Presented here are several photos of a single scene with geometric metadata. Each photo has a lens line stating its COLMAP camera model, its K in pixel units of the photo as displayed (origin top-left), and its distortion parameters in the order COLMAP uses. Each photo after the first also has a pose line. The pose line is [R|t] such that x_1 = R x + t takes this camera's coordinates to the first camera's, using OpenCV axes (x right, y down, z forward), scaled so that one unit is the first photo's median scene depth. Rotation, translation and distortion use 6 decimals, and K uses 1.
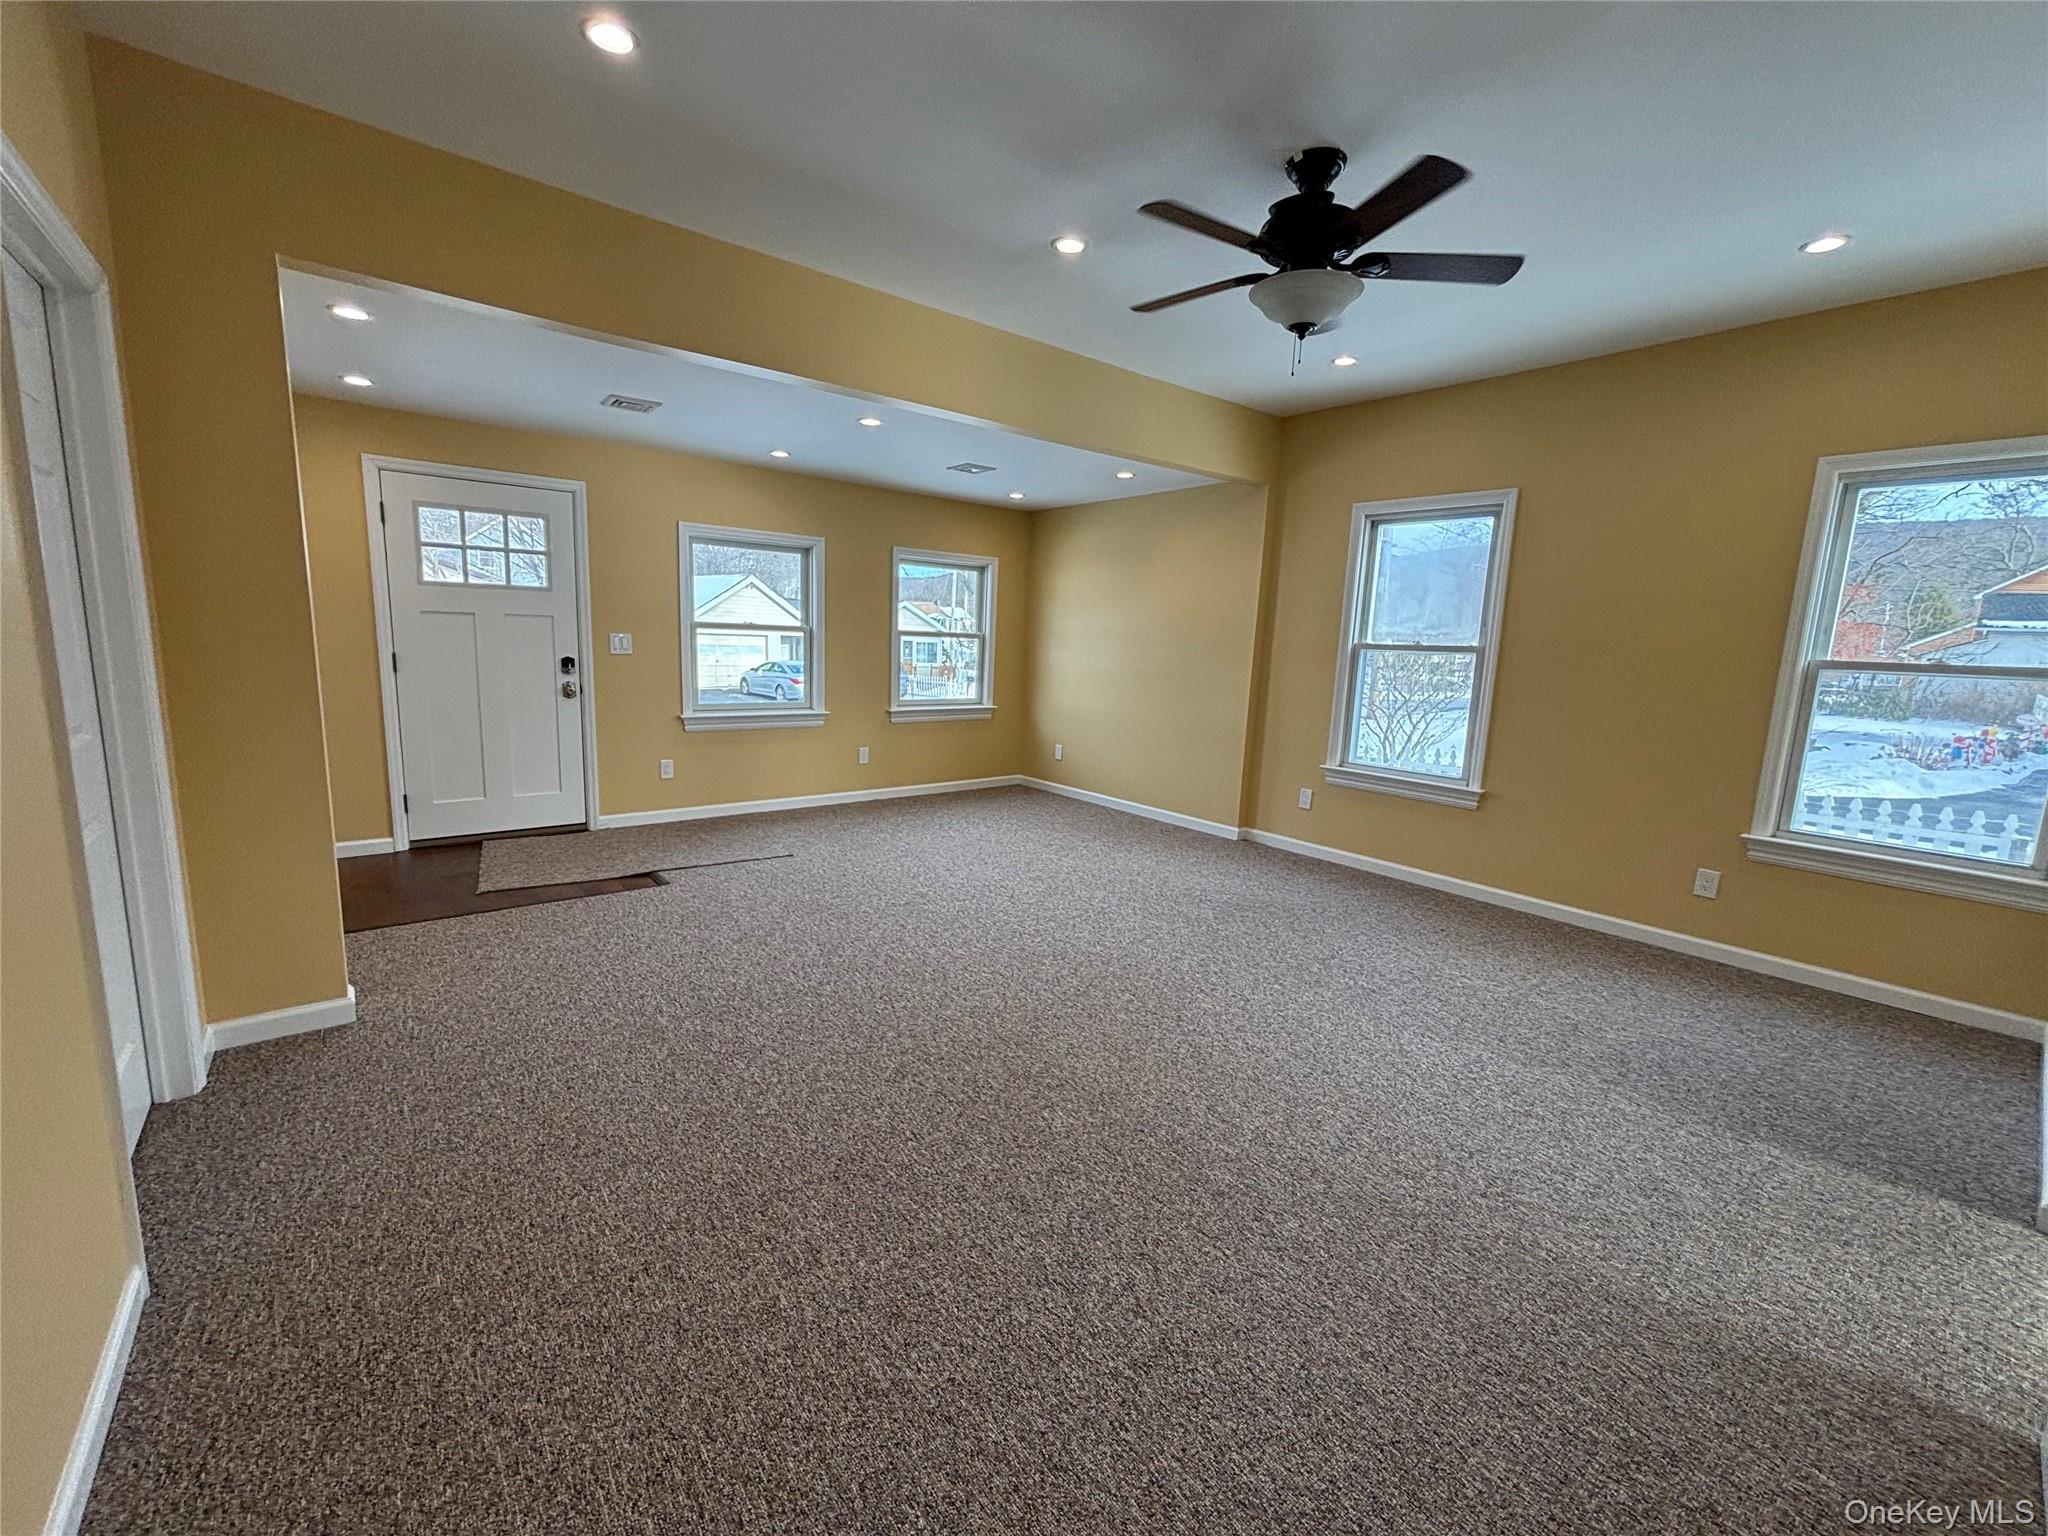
lens RADIAL K [[824.7, 0, 1026.7], [0, 824.7, 767.3], [0, 0, 1]] dist [0.009703, -0.003411]
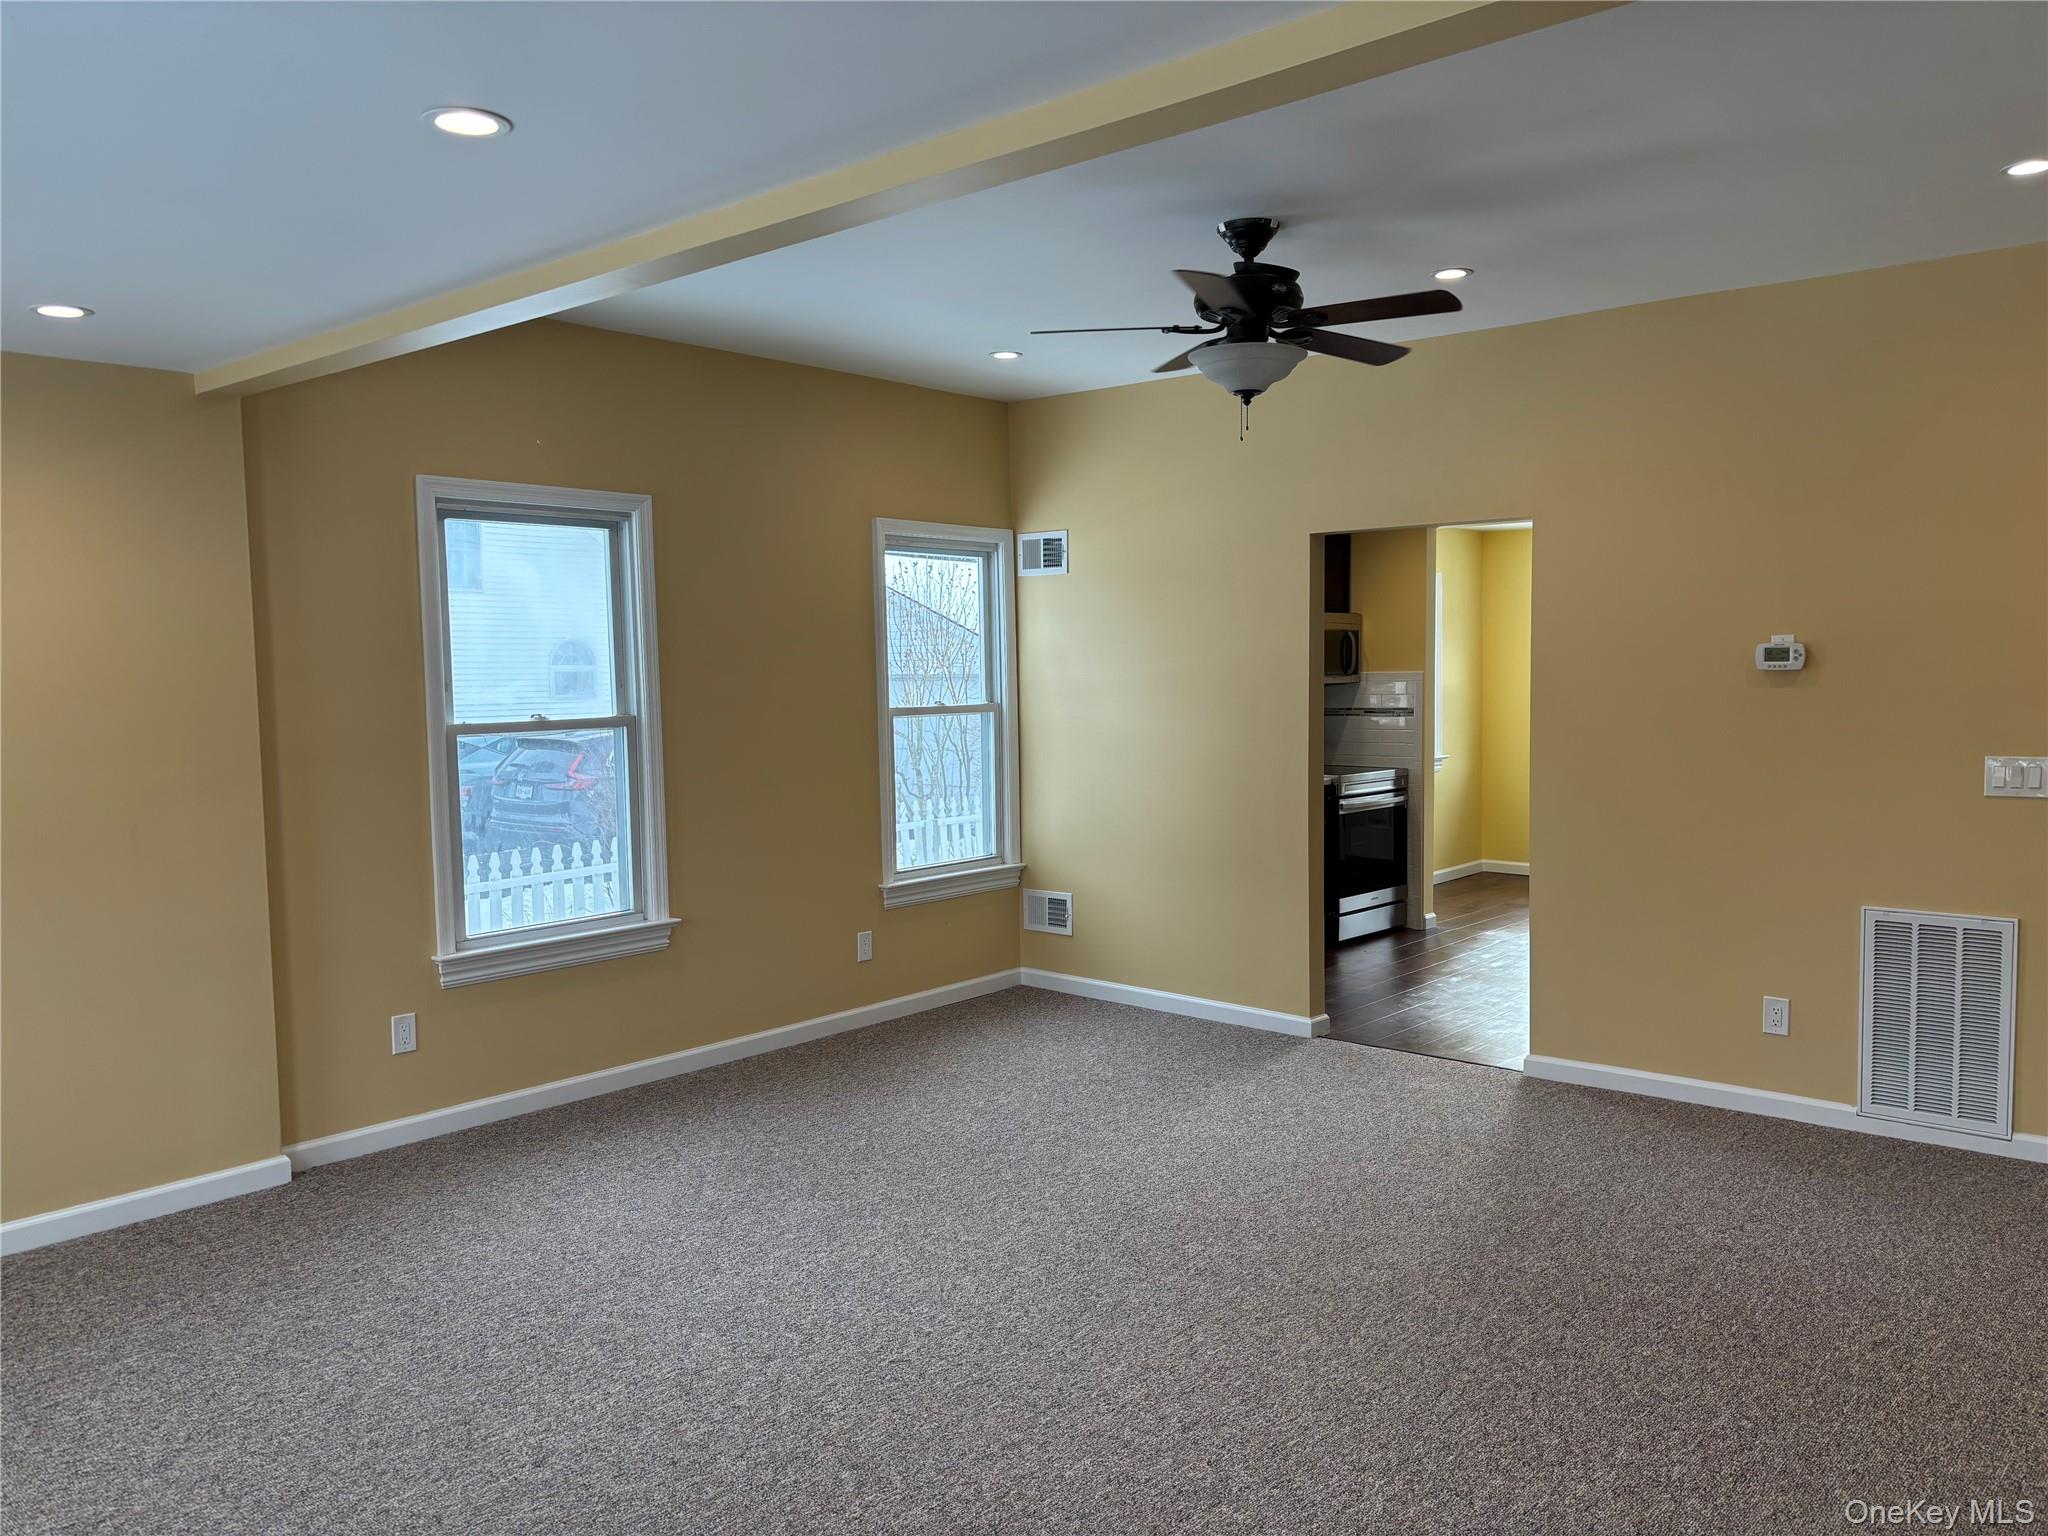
lens RADIAL K [[1548.0, 0, 1024.9], [0, 1548.0, 767.9], [0, 0, 1]] dist [0.025874, 0.001920]
pose [[-0.175842, -0.099825, 0.979344, -0.754869], [0.163261, 0.978111, 0.129013, -0.212394], [-0.970786, 0.182574, -0.155696, 0.874567]]
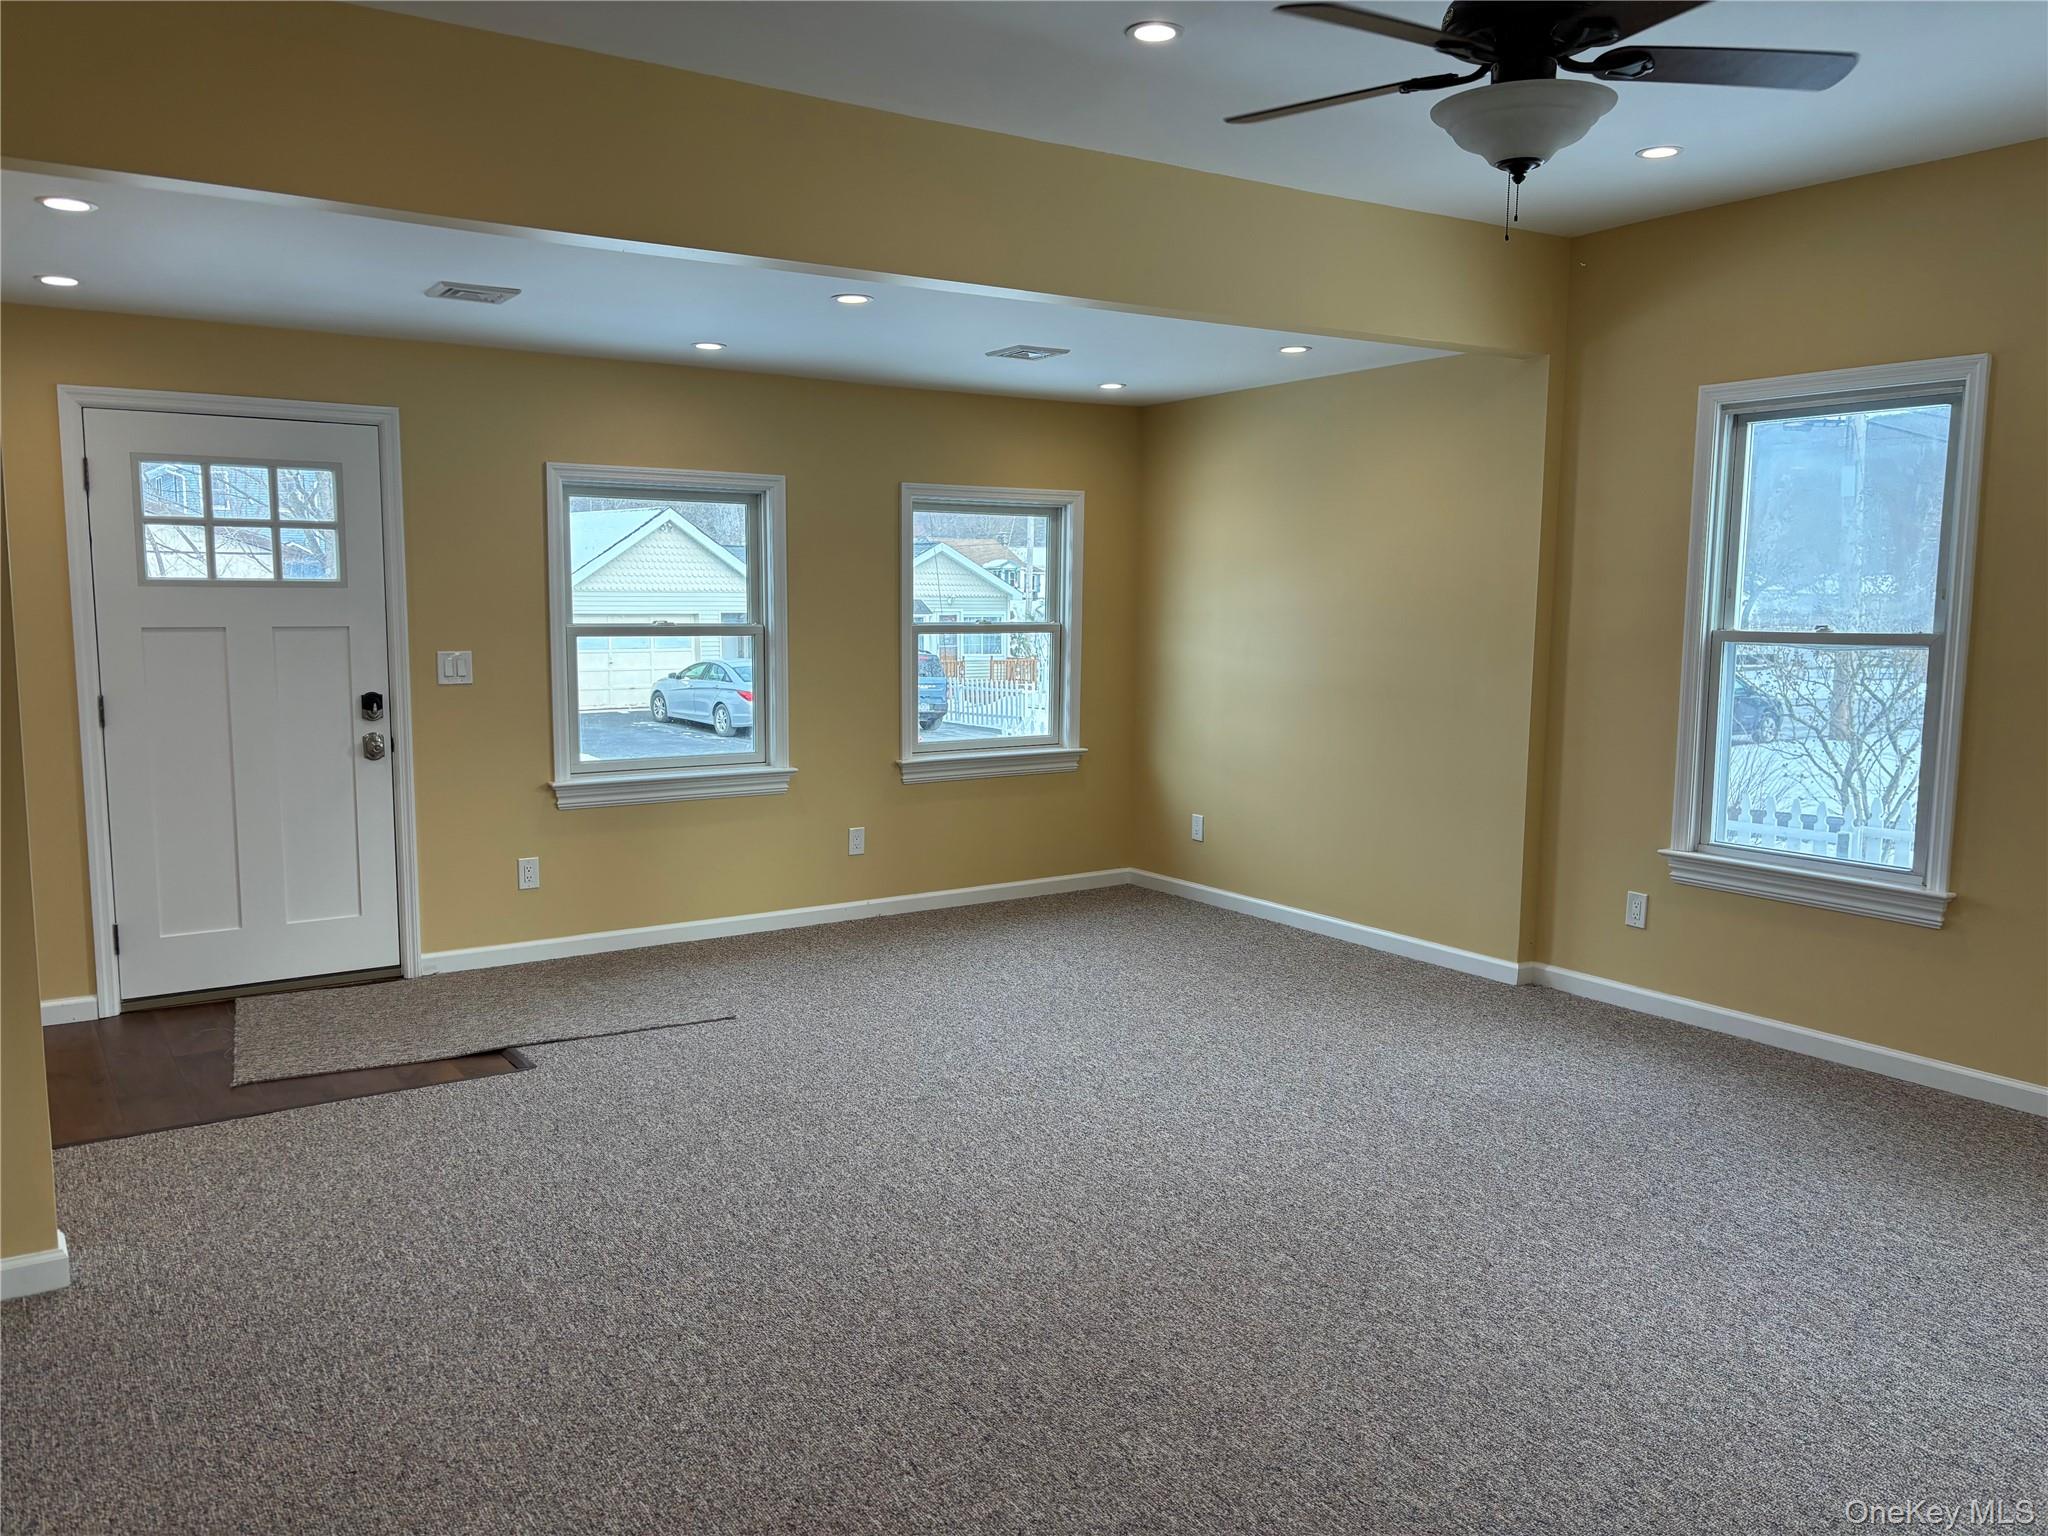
lens RADIAL K [[1548.0, 0, 1028.8], [0, 1548.0, 781.9], [0, 0, 1]] dist [0.025874, 0.001920]
pose [[0.995218, -0.021455, -0.095299, 0.038248], [0.017745, 0.999058, -0.039604, -0.015854], [0.096058, 0.037724, 0.994661, -0.099220]]
